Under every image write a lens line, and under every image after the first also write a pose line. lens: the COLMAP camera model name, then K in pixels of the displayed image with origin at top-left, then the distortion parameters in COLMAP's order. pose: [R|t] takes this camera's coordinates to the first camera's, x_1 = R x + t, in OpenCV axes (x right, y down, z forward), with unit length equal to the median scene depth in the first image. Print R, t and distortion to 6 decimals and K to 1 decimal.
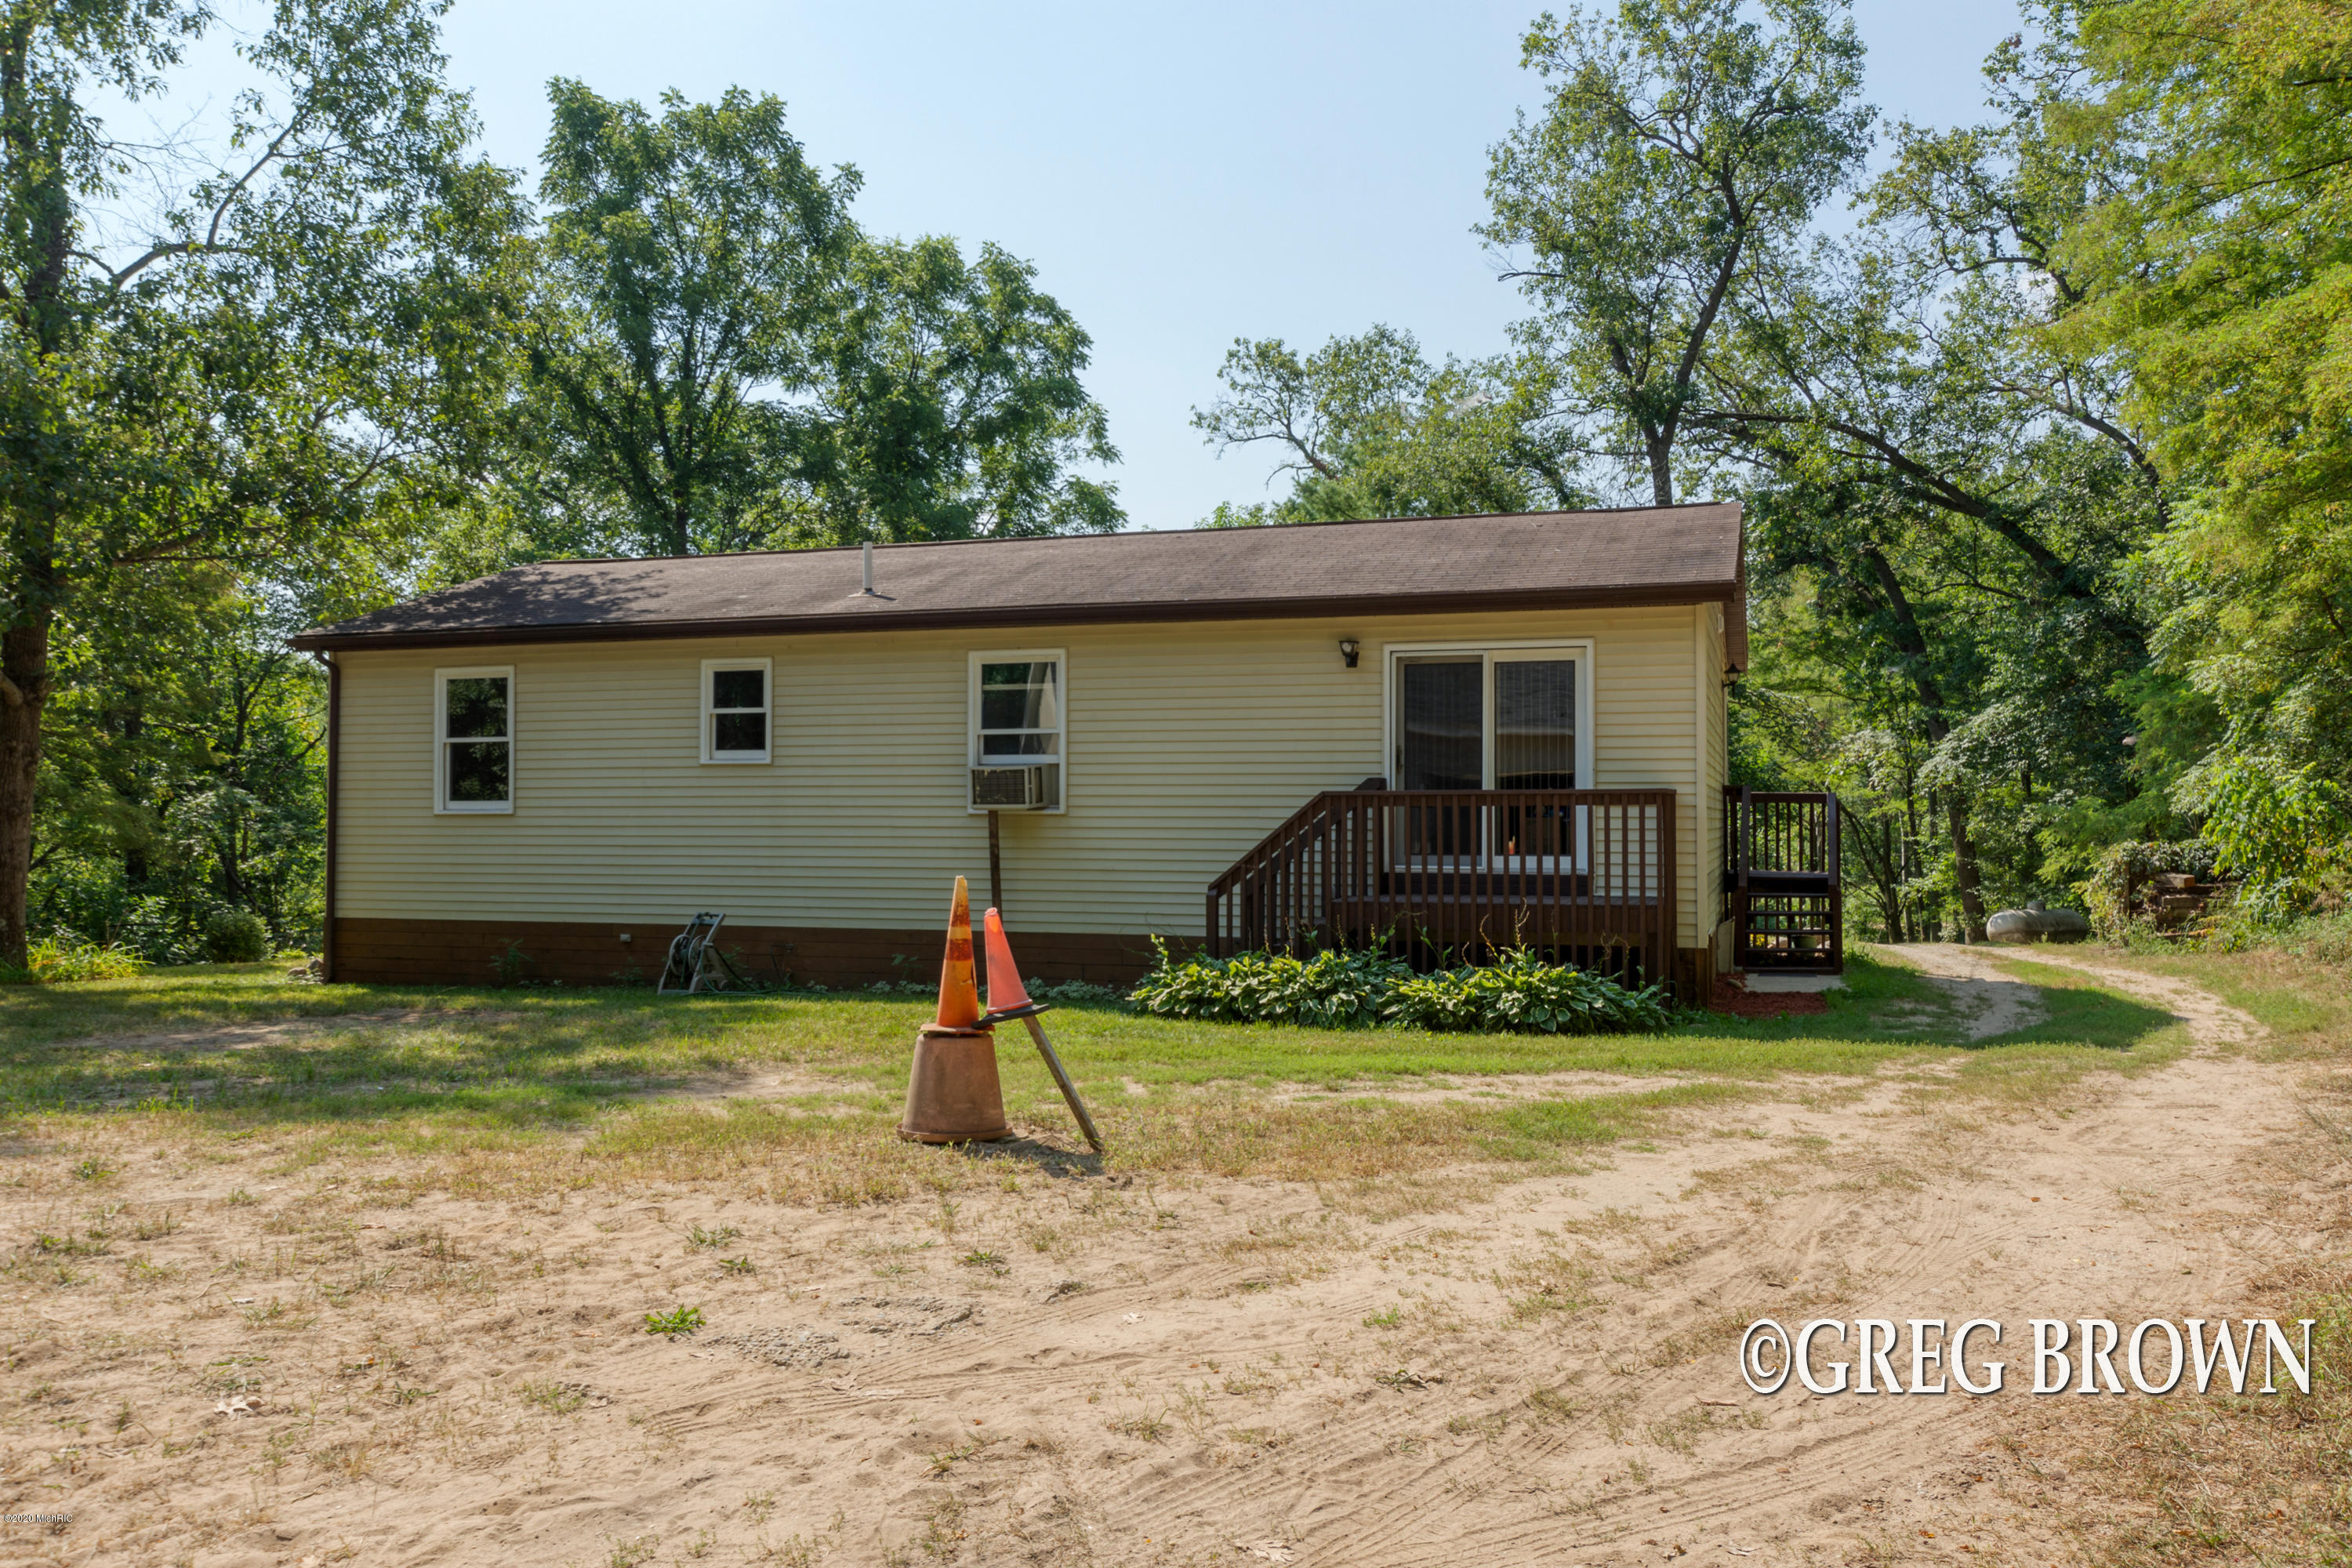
lens RADIAL K [[1785.7, 0, 1176.0], [0, 1785.7, 784.0], [0, 0, 1]] dist [0.057736, 0.001158]
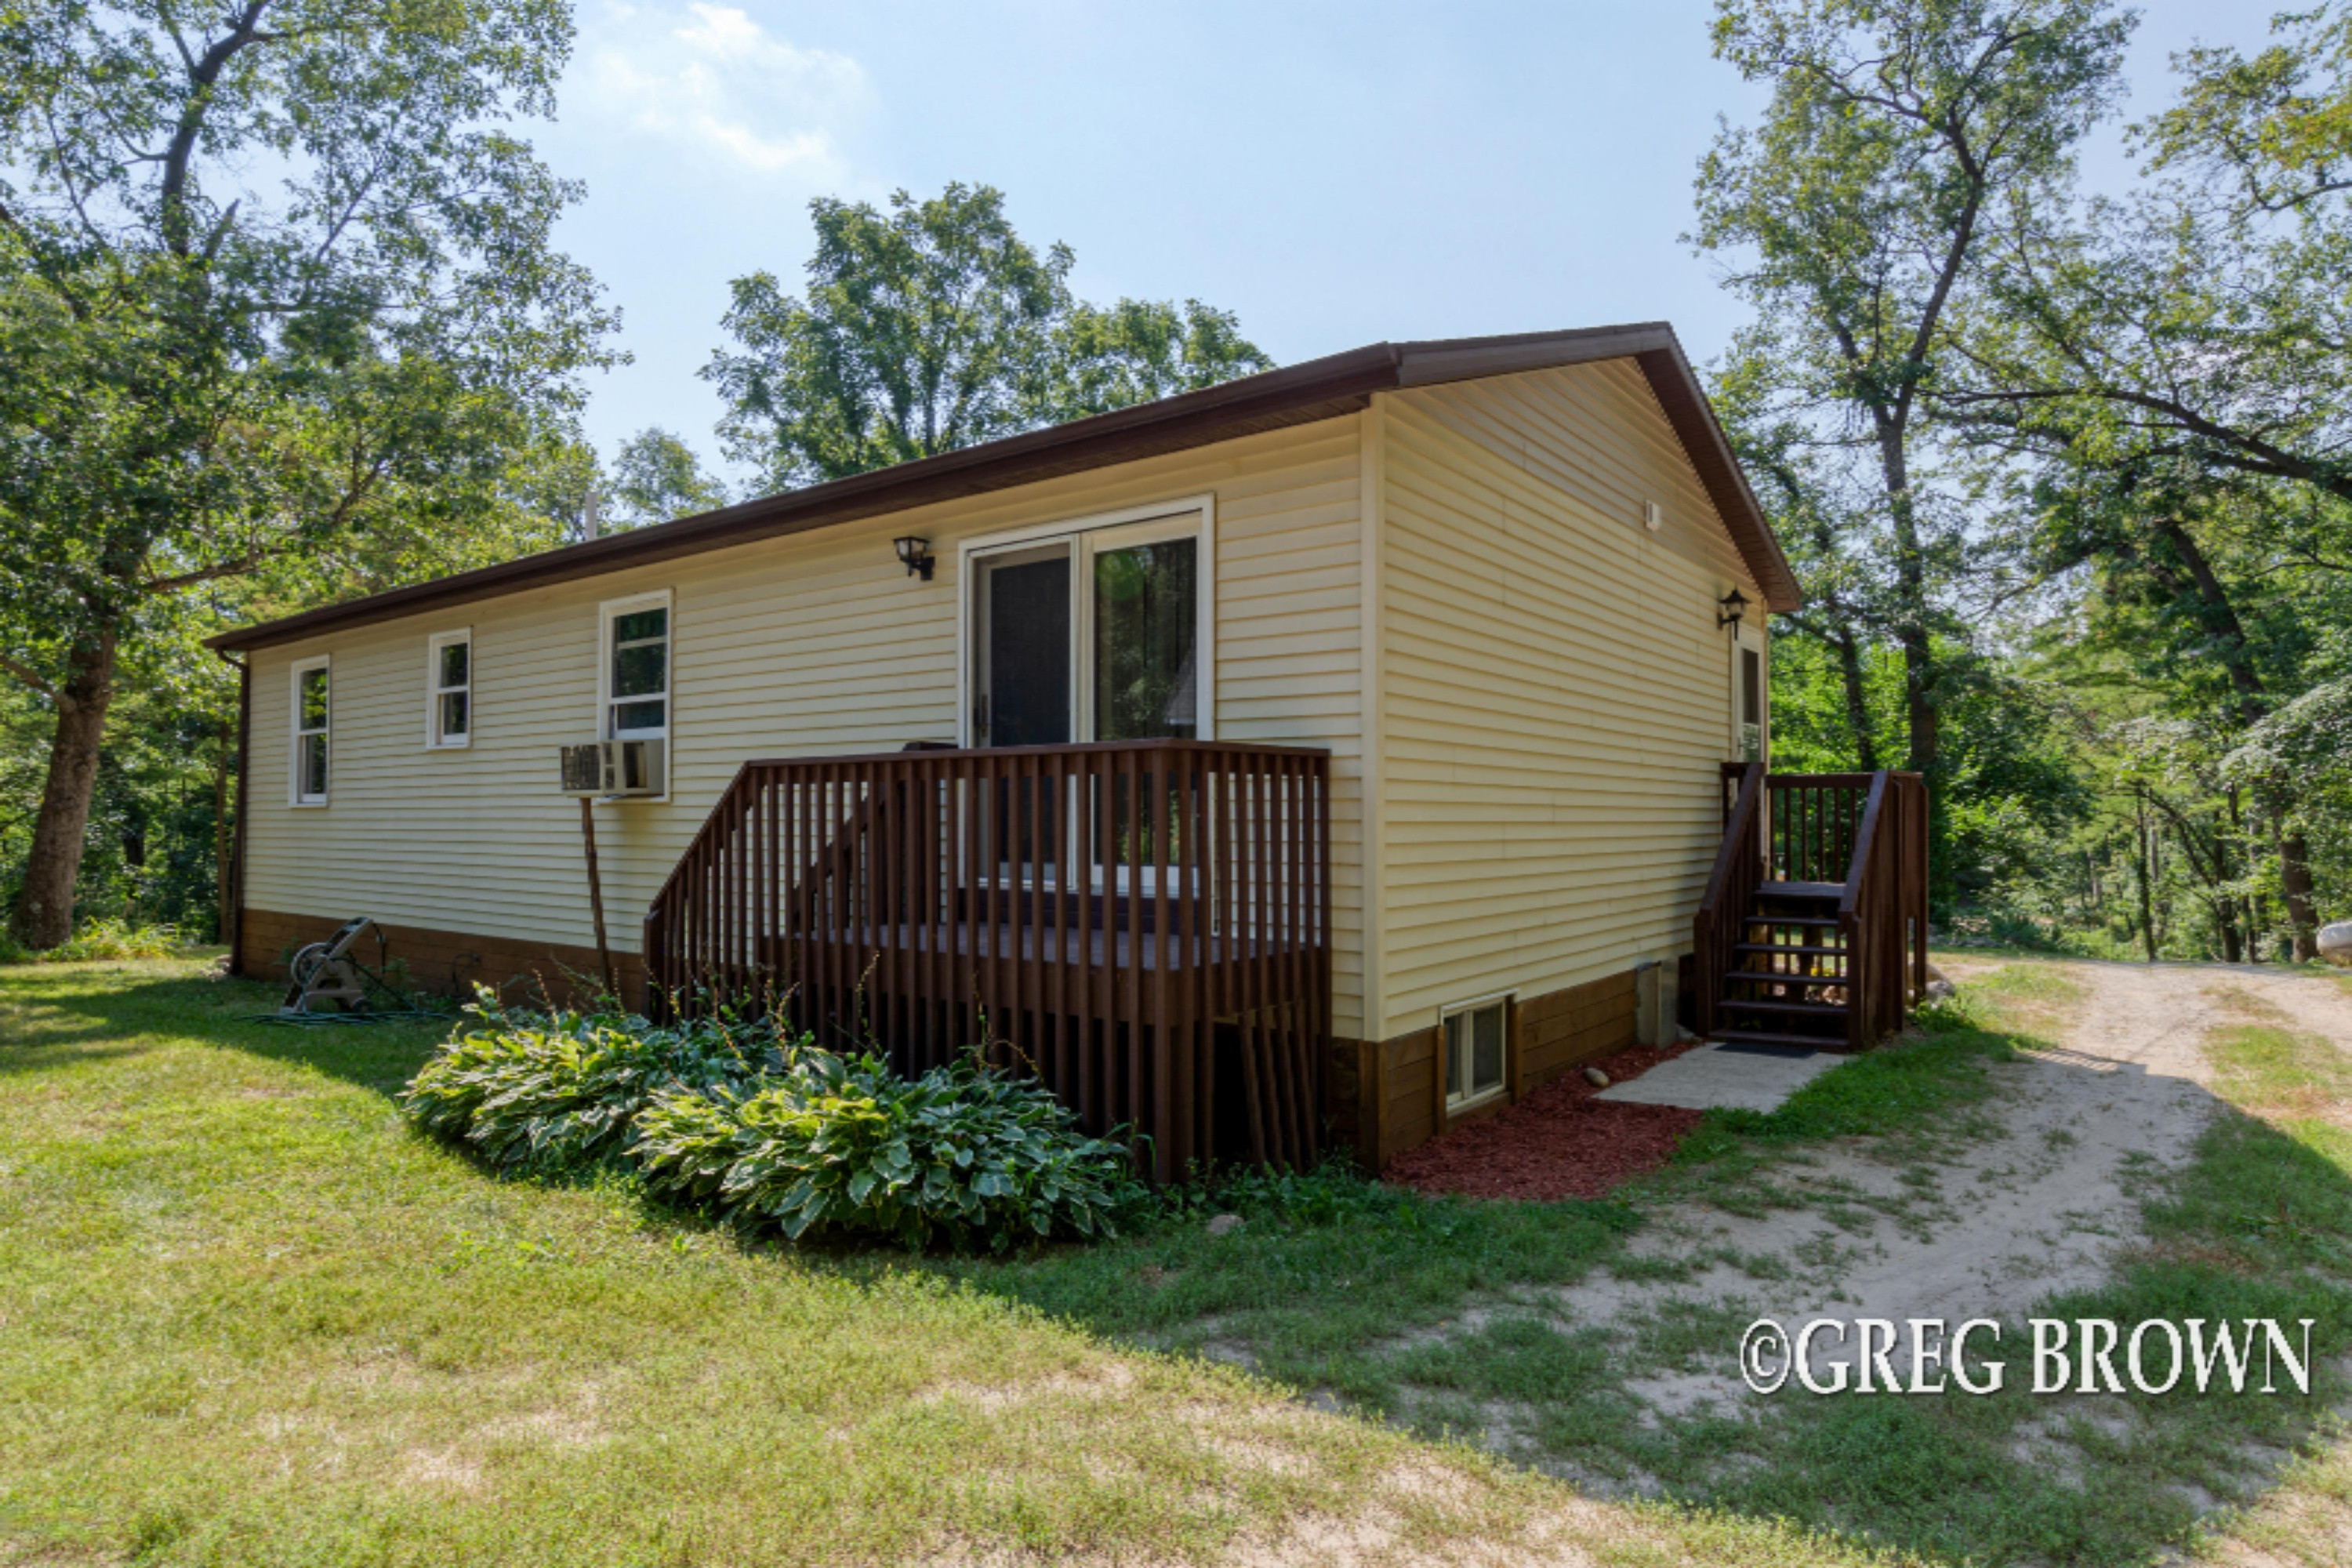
lens RADIAL K [[1304.5, 0, 1176.0], [0, 1304.5, 784.0], [0, 0, 1]] dist [0.001794, 0.011850]
pose [[0.946547, -0.008927, -0.322443, 0.138492], [0.006242, 0.999937, -0.009360, 0.006575], [0.322506, 0.006847, 0.946543, 0.230151]]
